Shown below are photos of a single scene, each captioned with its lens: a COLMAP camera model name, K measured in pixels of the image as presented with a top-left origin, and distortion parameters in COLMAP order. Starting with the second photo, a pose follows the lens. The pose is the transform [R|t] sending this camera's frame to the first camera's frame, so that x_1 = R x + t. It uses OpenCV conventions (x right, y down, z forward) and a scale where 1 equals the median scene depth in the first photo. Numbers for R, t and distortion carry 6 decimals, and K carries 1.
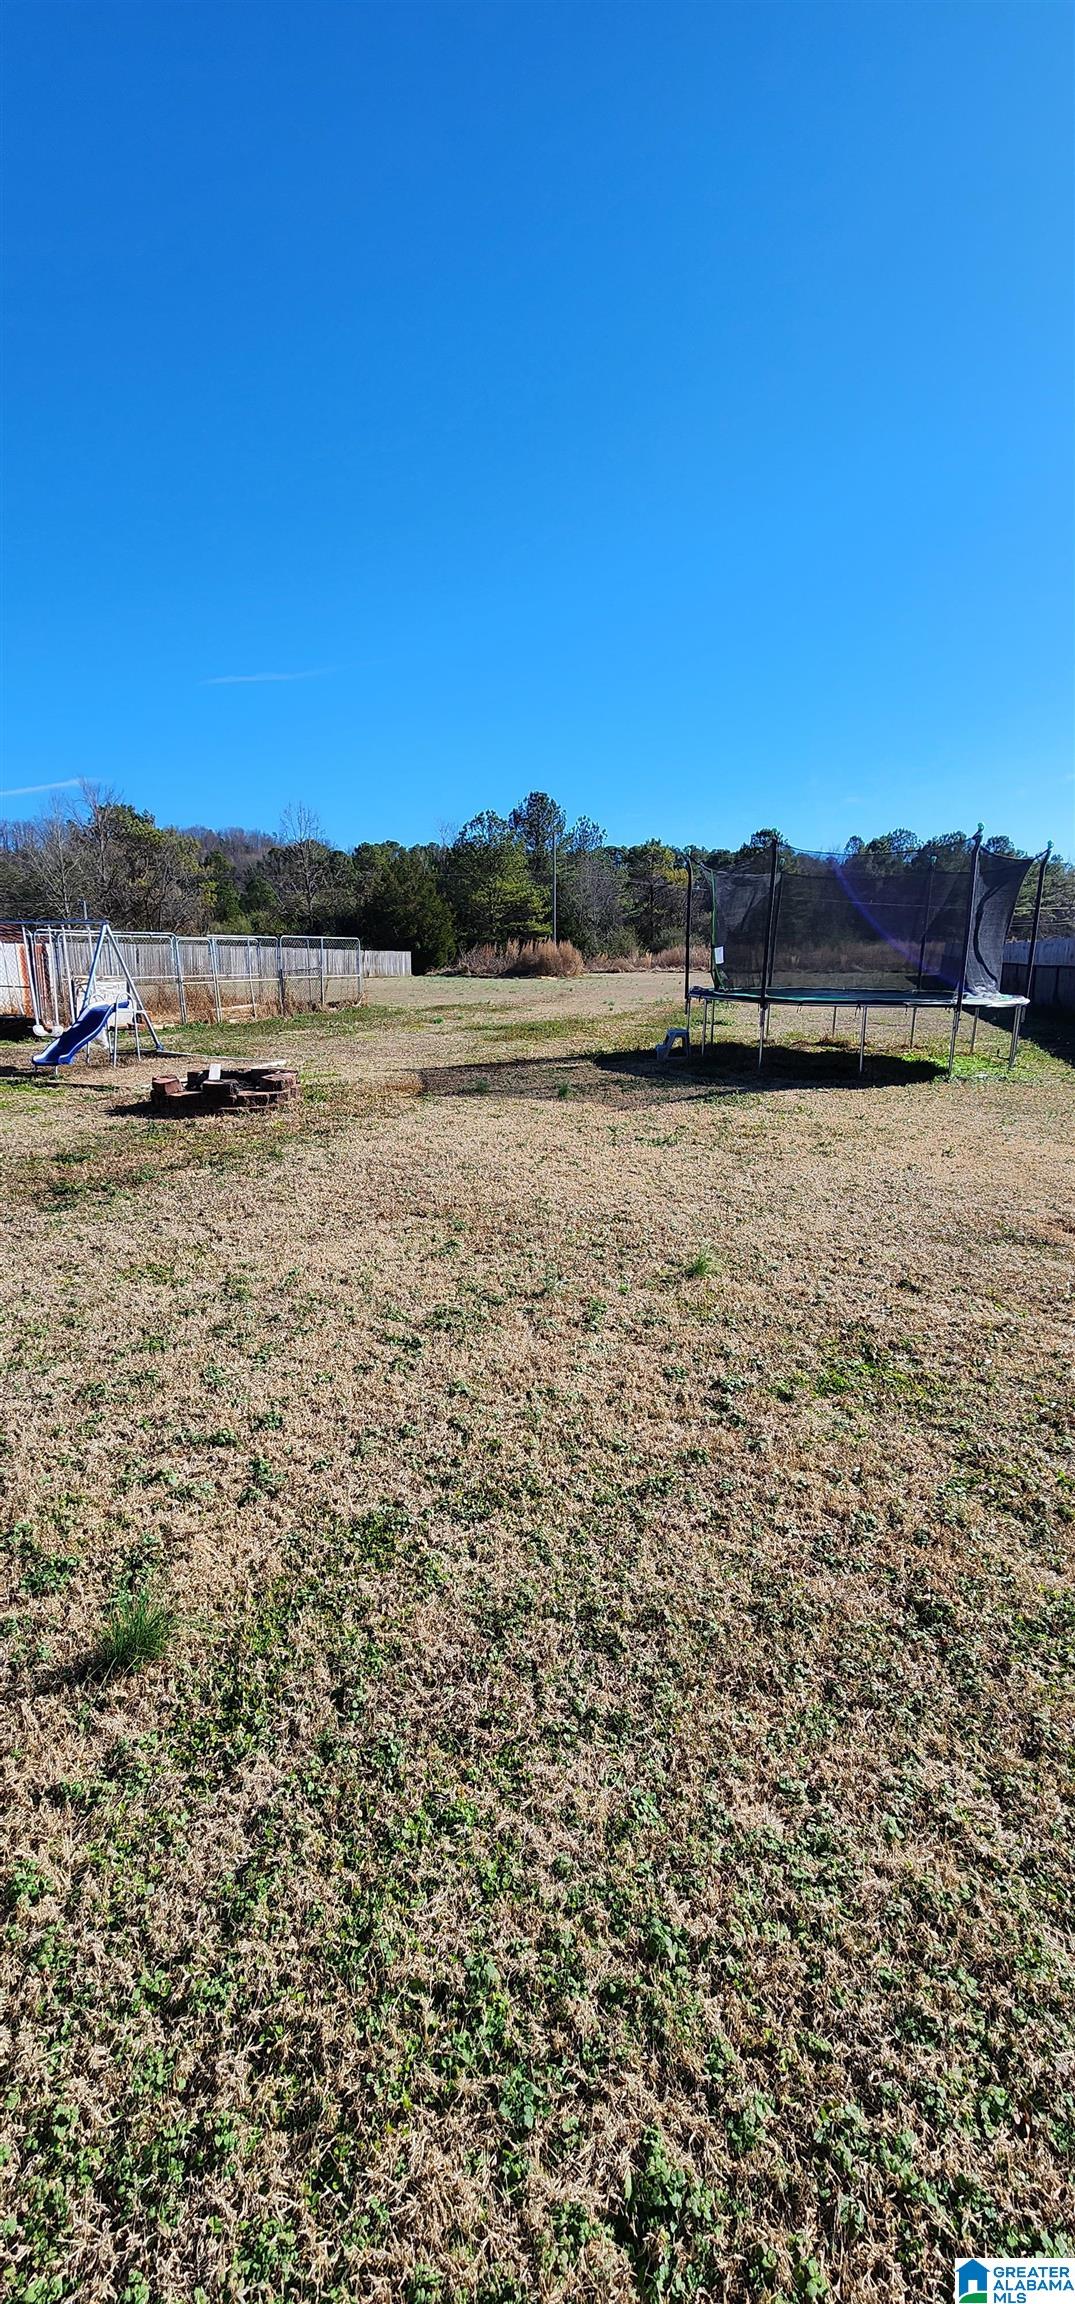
lens RADIAL K [[1082.9, 0, 537.5], [0, 1082.9, 1152.0], [0, 0, 1]] dist [-0.000318, 0.000419]
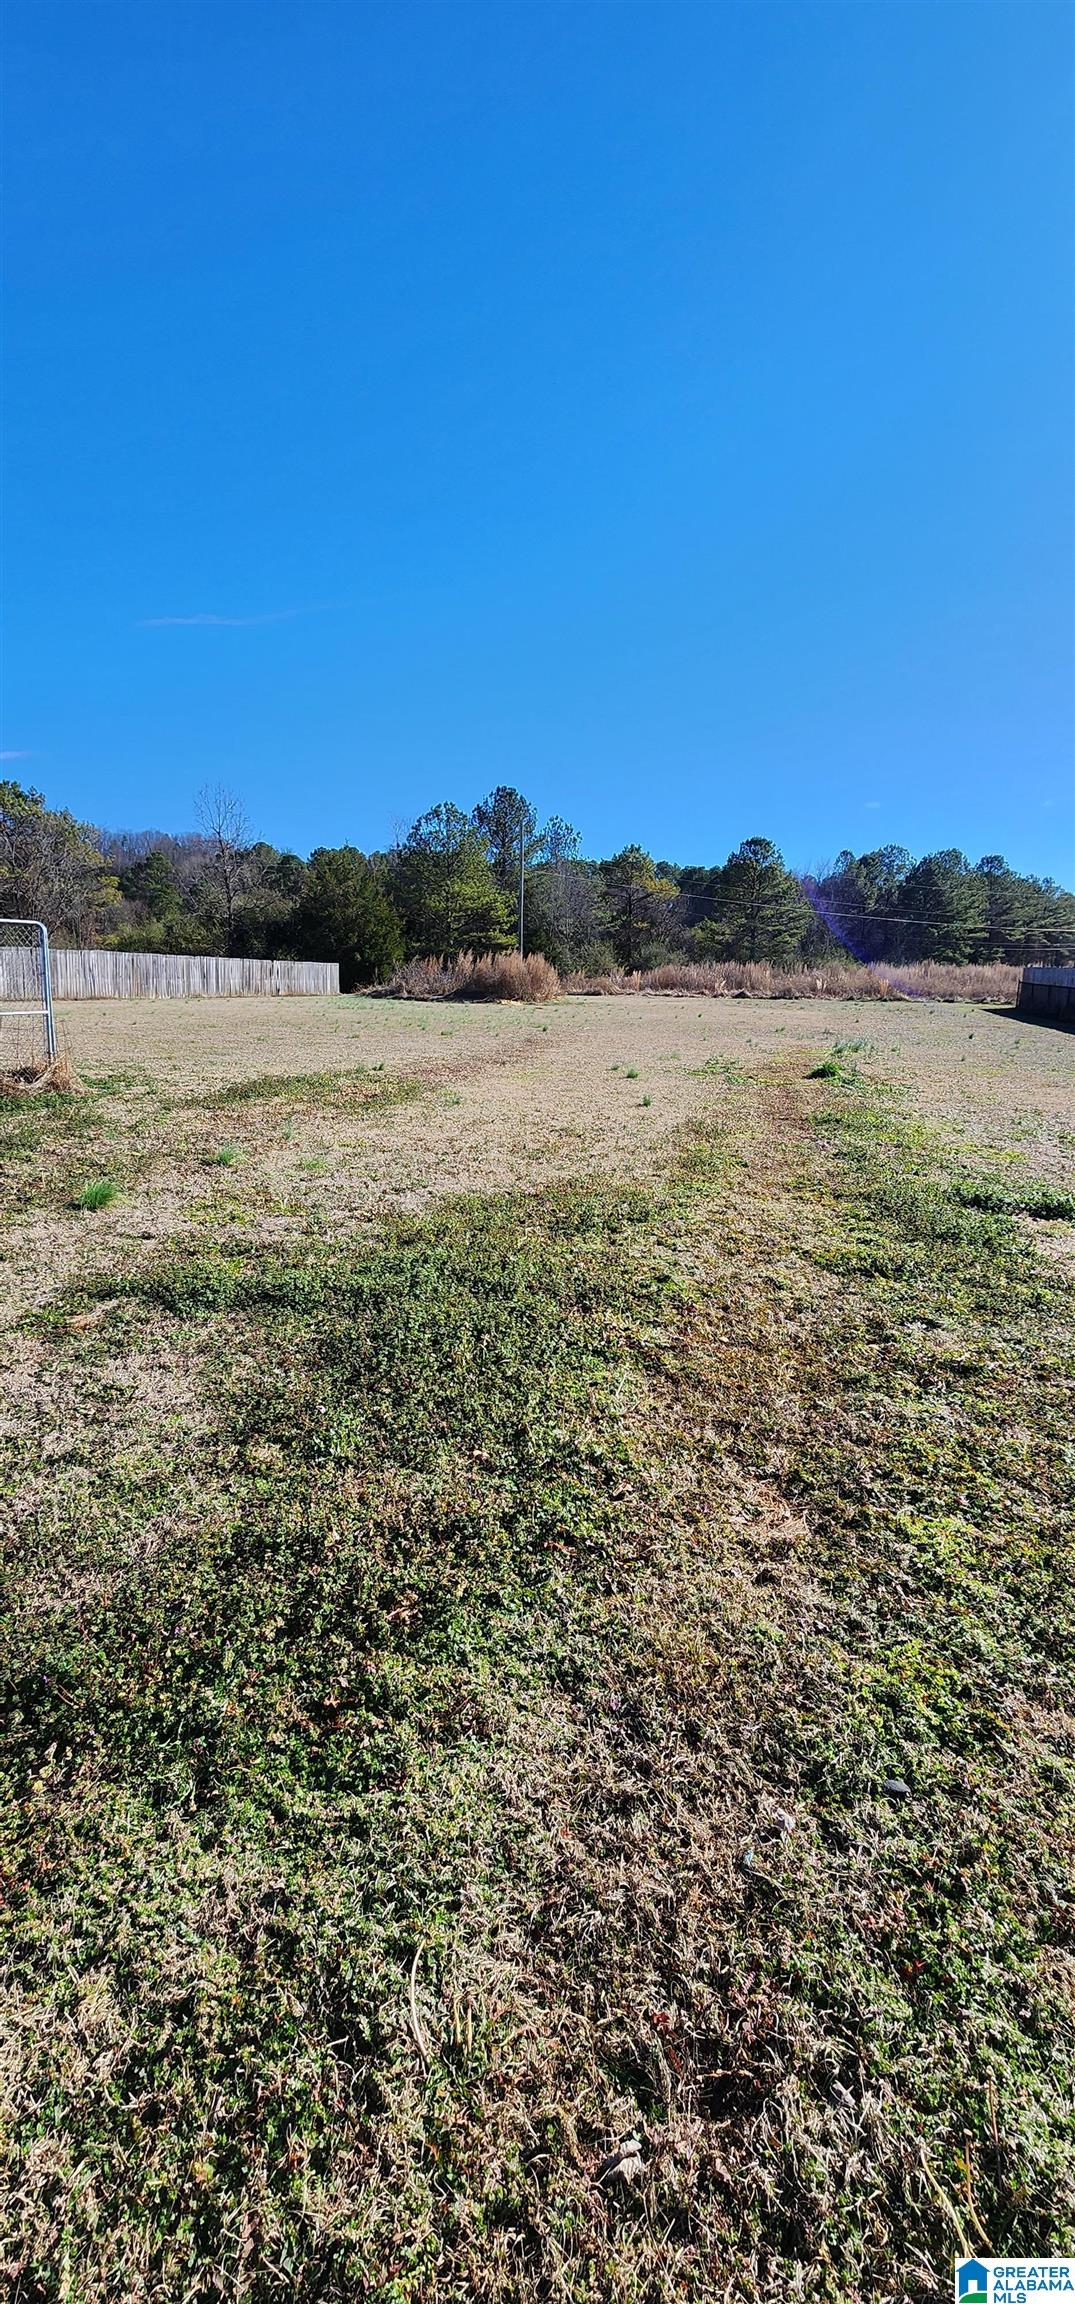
lens RADIAL K [[1082.9, 0, 537.5], [0, 1082.9, 1152.0], [0, 0, 1]] dist [-0.000318, 0.000419]
pose [[0.999365, 0.014828, 0.032399, 0.003049], [-0.014366, 0.999792, -0.014449, -0.027162], [-0.032607, 0.013974, 0.999371, 0.147071]]
